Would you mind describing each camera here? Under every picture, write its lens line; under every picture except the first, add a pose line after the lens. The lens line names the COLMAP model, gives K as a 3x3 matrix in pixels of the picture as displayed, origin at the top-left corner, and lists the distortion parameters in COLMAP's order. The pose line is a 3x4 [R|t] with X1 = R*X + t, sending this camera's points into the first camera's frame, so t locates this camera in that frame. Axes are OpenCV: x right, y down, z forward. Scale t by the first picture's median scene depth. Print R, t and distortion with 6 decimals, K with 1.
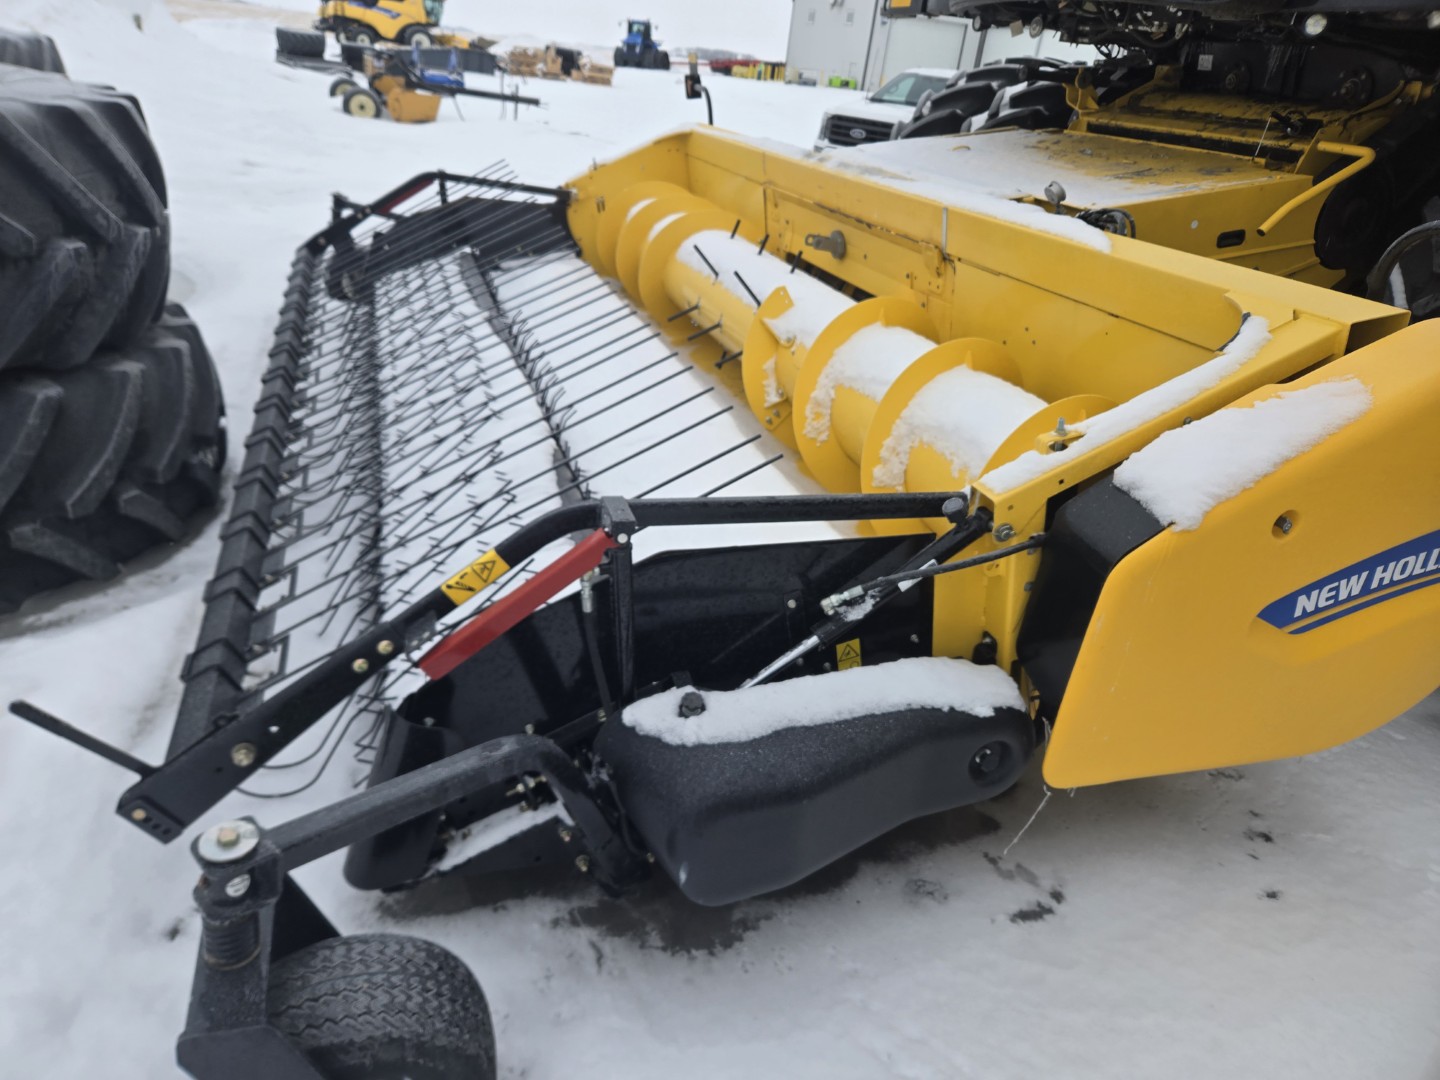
lens RADIAL K [[971.3, 0, 709.3], [0, 971.3, 530.8], [0, 0, 1]] dist [0.064380, -0.057254]
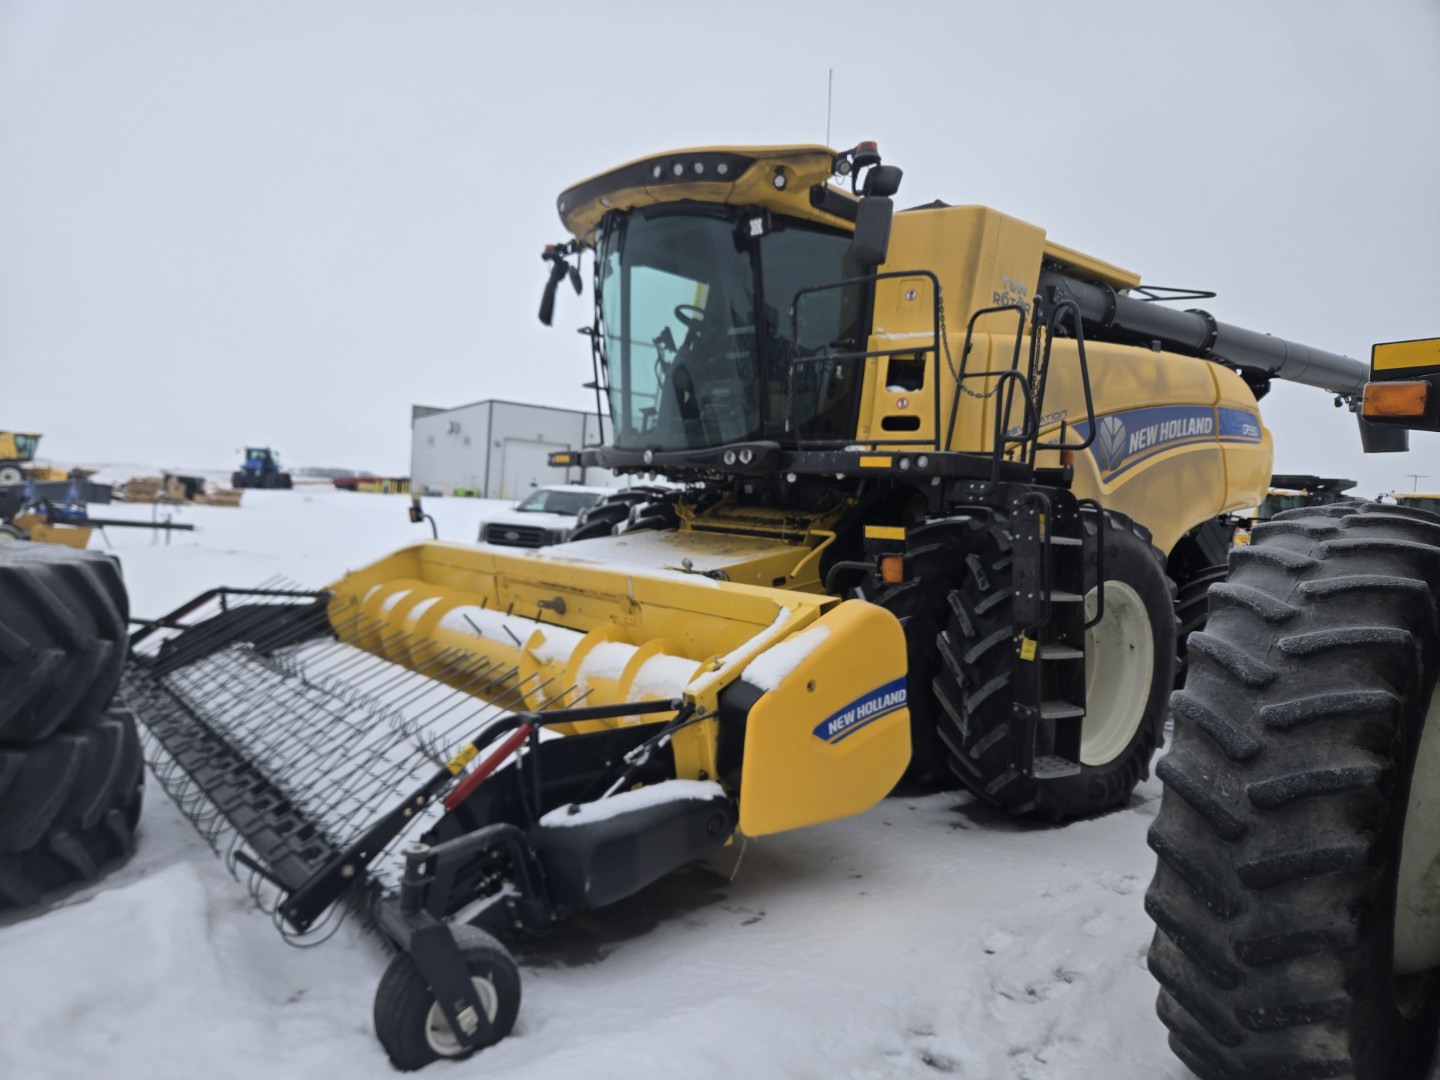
lens RADIAL K [[971.3, 0, 712.6], [0, 971.3, 532.7], [0, 0, 1]] dist [0.064380, -0.057254]
pose [[0.928776, -0.063018, 0.365245, -0.225353], [0.194559, 0.921649, -0.335724, 0.190376], [-0.315471, 0.382874, 0.868266, -0.529529]]
